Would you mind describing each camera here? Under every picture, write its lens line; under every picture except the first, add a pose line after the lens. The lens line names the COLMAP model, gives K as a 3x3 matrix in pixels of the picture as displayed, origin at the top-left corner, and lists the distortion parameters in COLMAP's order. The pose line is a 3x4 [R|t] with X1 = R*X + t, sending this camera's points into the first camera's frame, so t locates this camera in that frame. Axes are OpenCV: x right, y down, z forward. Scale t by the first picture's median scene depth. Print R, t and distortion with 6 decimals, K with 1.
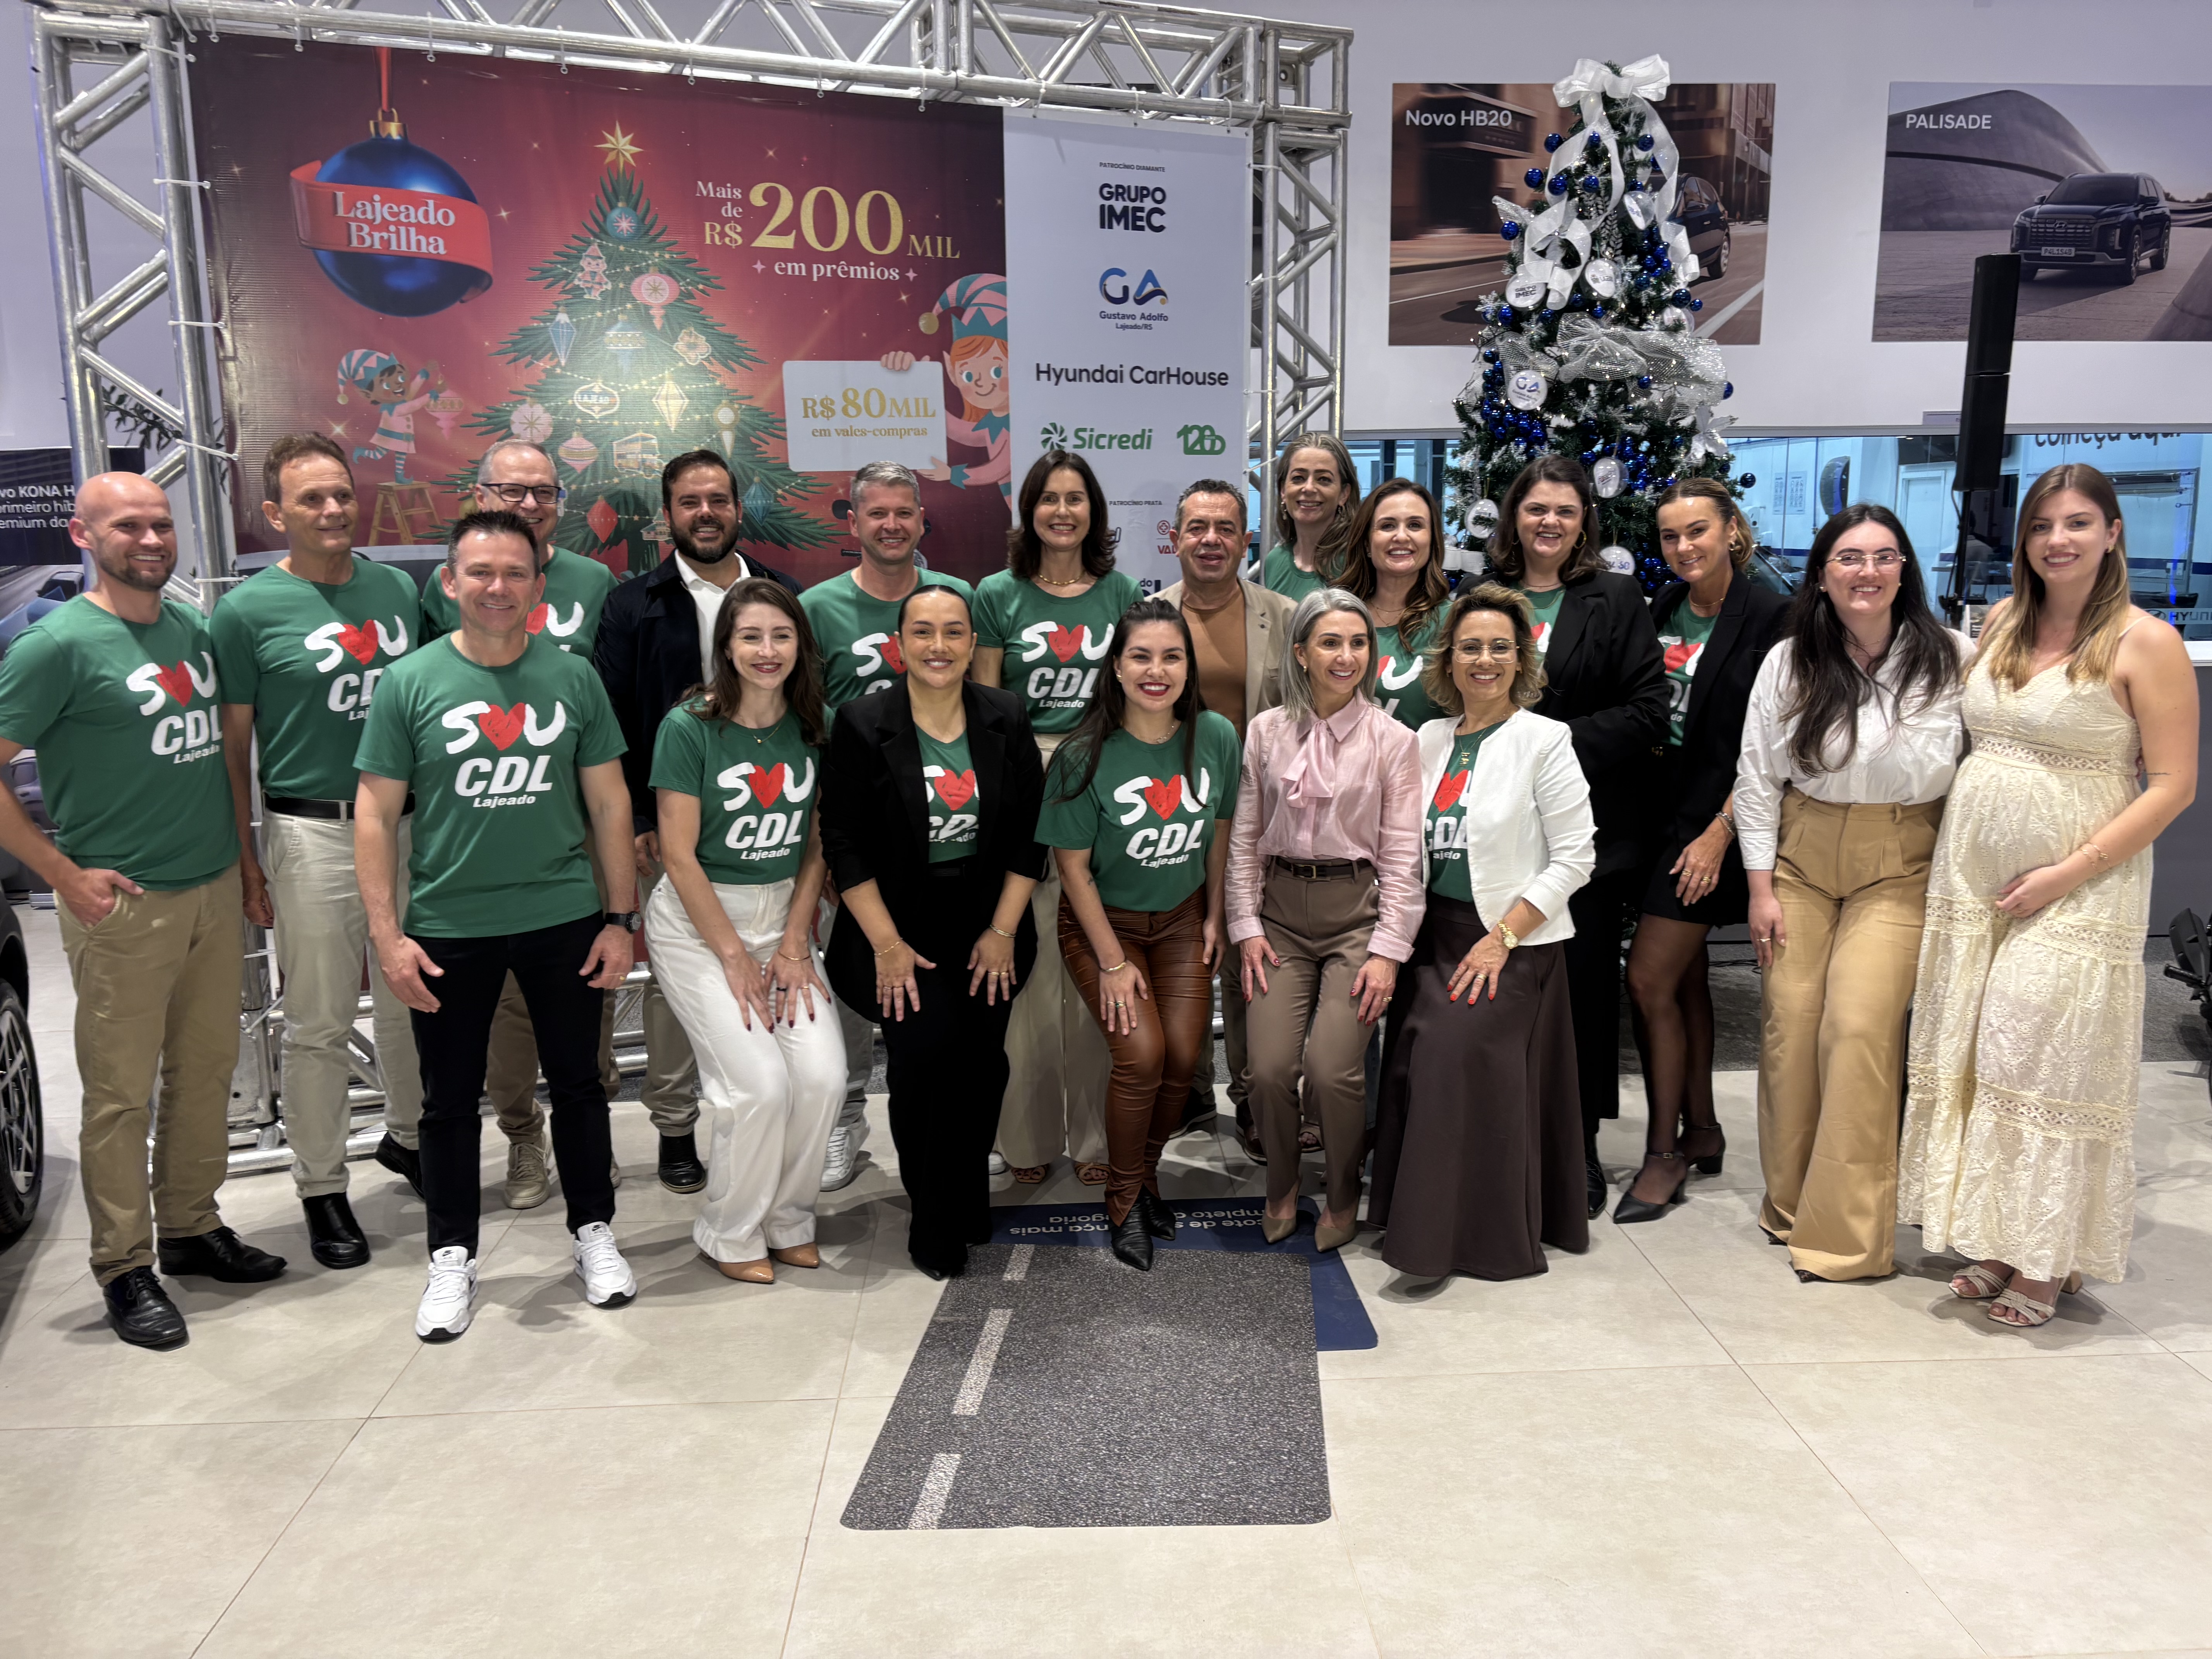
lens RADIAL K [[1682.8, 0, 1115.6], [0, 1682.8, 826.1], [0, 0, 1]] dist [0.049640, -0.052962]
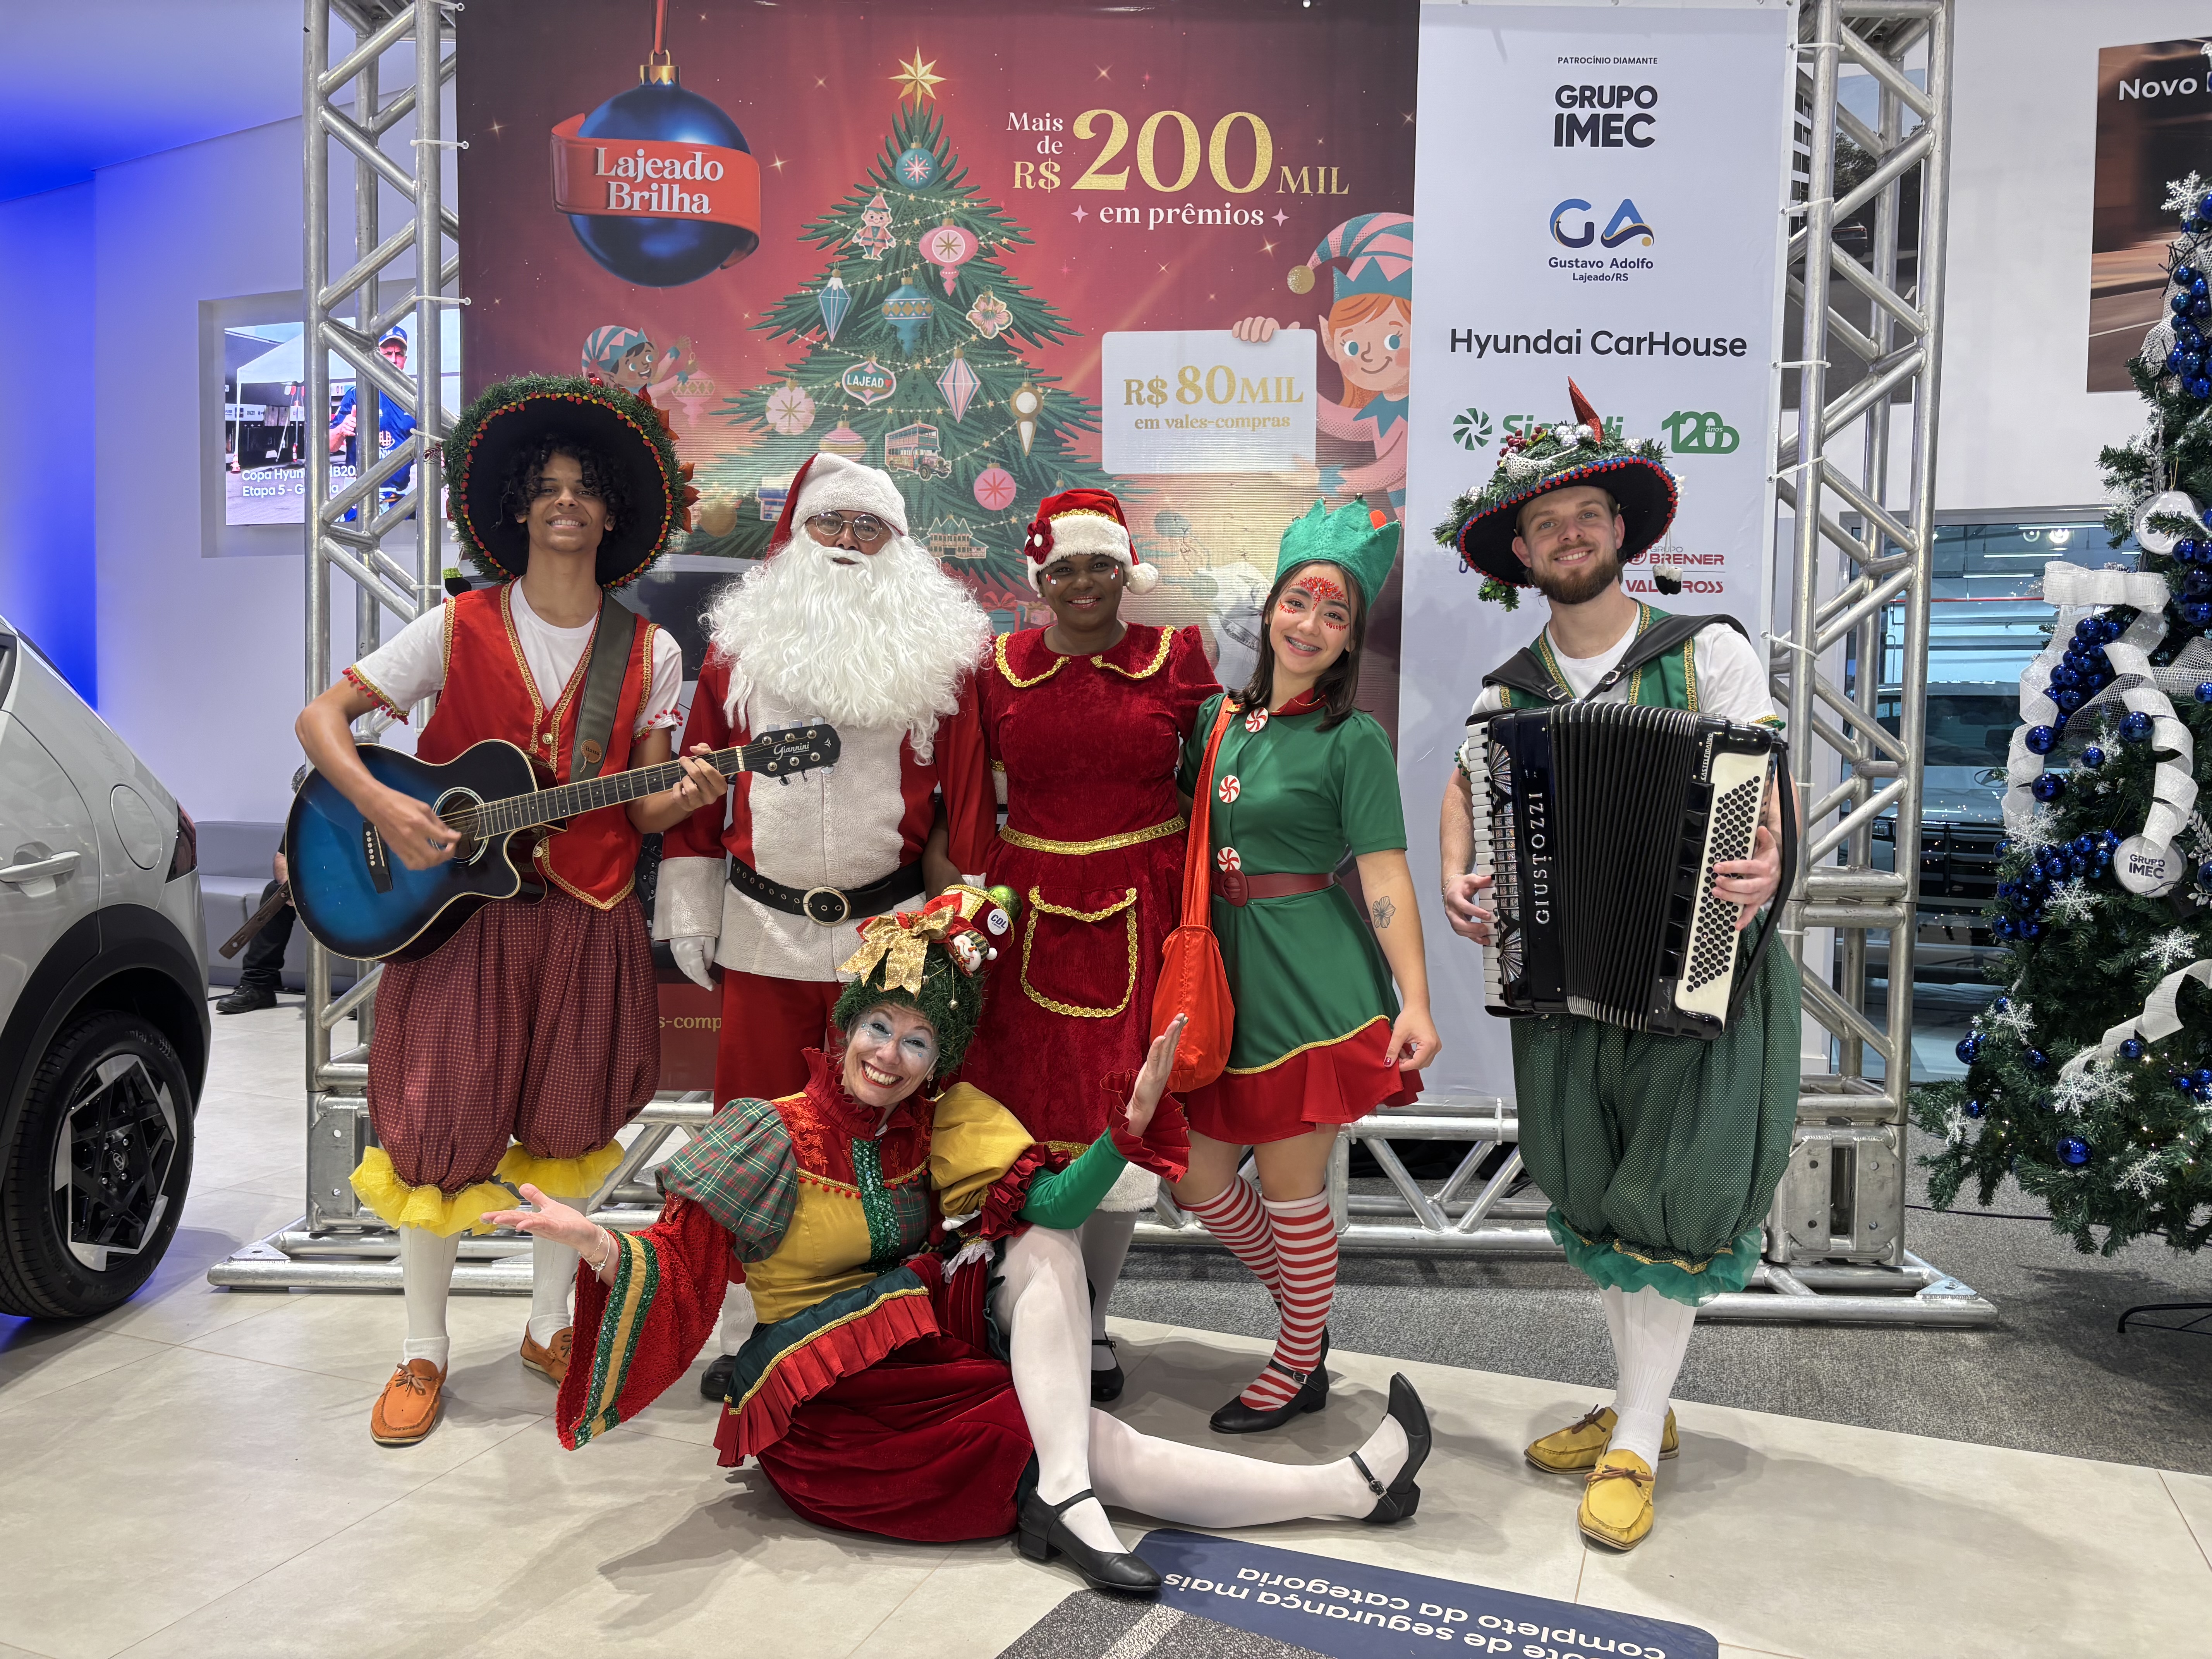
lens RADIAL K [[1676.3, 0, 1112.1], [0, 1676.3, 817.6], [0, 0, 1]] dist [0.004632, 0.016749]
pose [[0.917014, 0.043847, -0.396437, 0.117716], [-0.096658, 0.988741, -0.114226, 0.031732], [0.386965, 0.143066, 0.910928, 0.322524]]
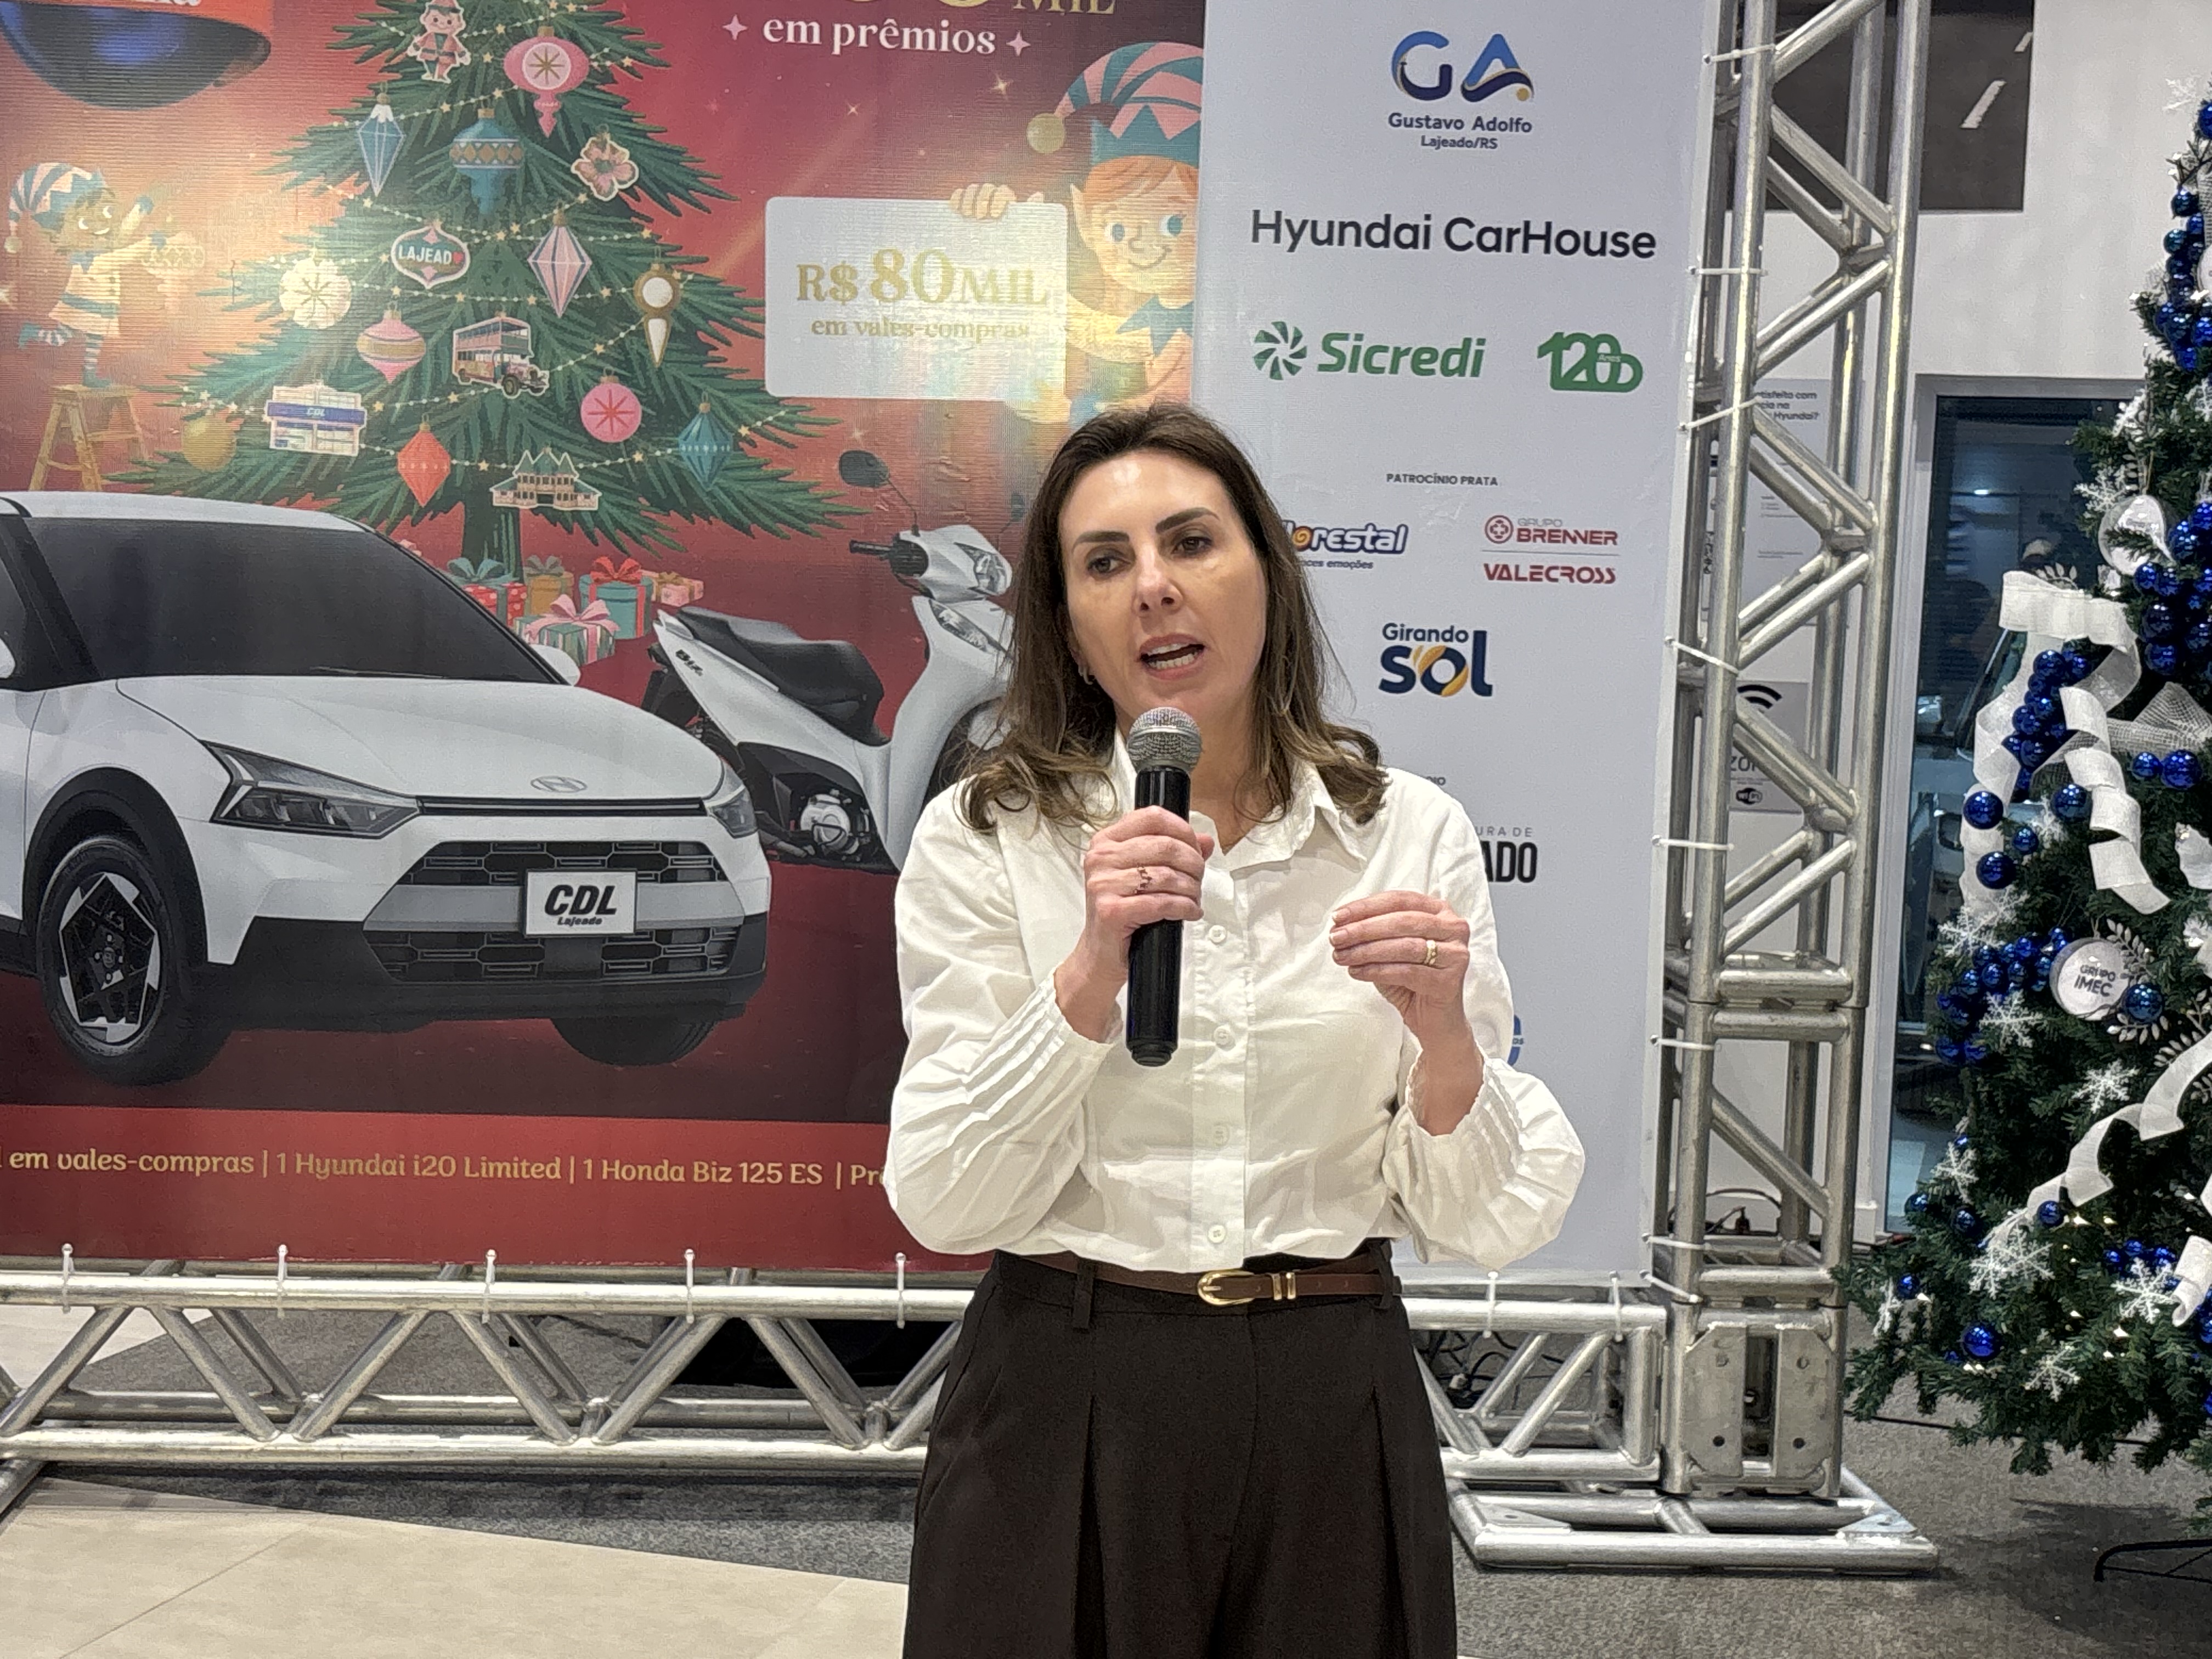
lens RADIAL K [[3225.0, 0, 1104.4], [0, 3225.0, 849.1], [0, 0, 1]] dist [0.249228, -1.014425]
pose [[0.946283, 0.072632, -0.315075, 0.248128], [-0.102881, 0.991436, -0.080441, 0.009340], [0.306534, 0.108535, 0.945652, 0.052849]]
